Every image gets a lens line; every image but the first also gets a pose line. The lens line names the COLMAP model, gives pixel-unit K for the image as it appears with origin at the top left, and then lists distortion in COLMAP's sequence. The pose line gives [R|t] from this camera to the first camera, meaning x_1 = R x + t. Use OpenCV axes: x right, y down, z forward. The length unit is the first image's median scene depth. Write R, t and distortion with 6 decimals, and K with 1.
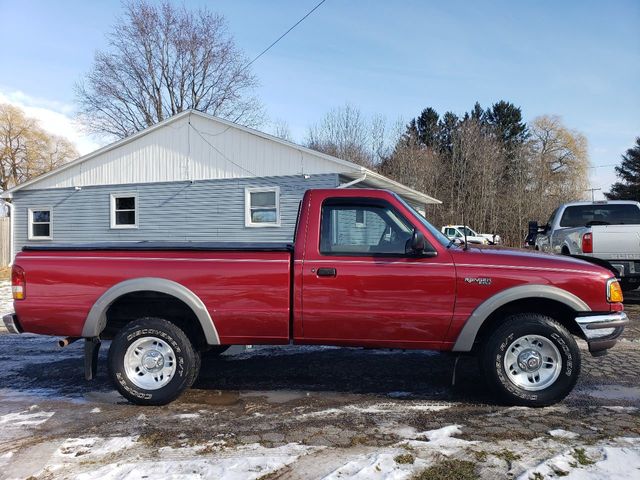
lens RADIAL K [[486.1, 0, 321.5], [0, 486.1, 241.6], [0, 0, 1]] dist [0.006822, 0.019904]
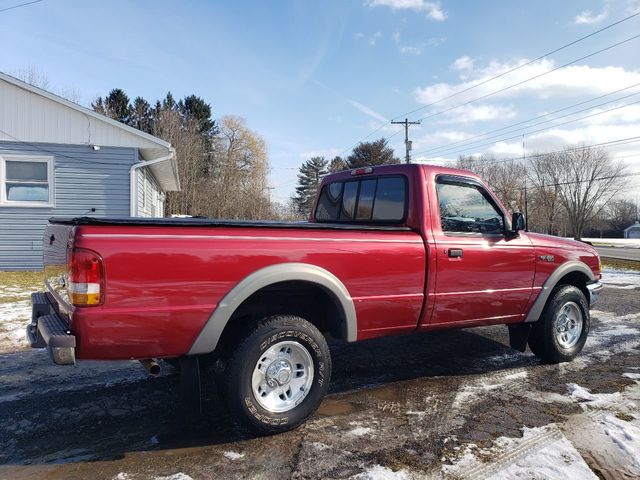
lens RADIAL K [[486.1, 0, 319.7], [0, 486.1, 239.7], [0, 0, 1]] dist [0.006822, 0.019904]
pose [[0.815176, 0.003083, 0.579205, -0.754886], [-0.012362, 0.999851, 0.012077, 0.028788], [-0.579081, -0.017005, 0.815093, 0.364663]]
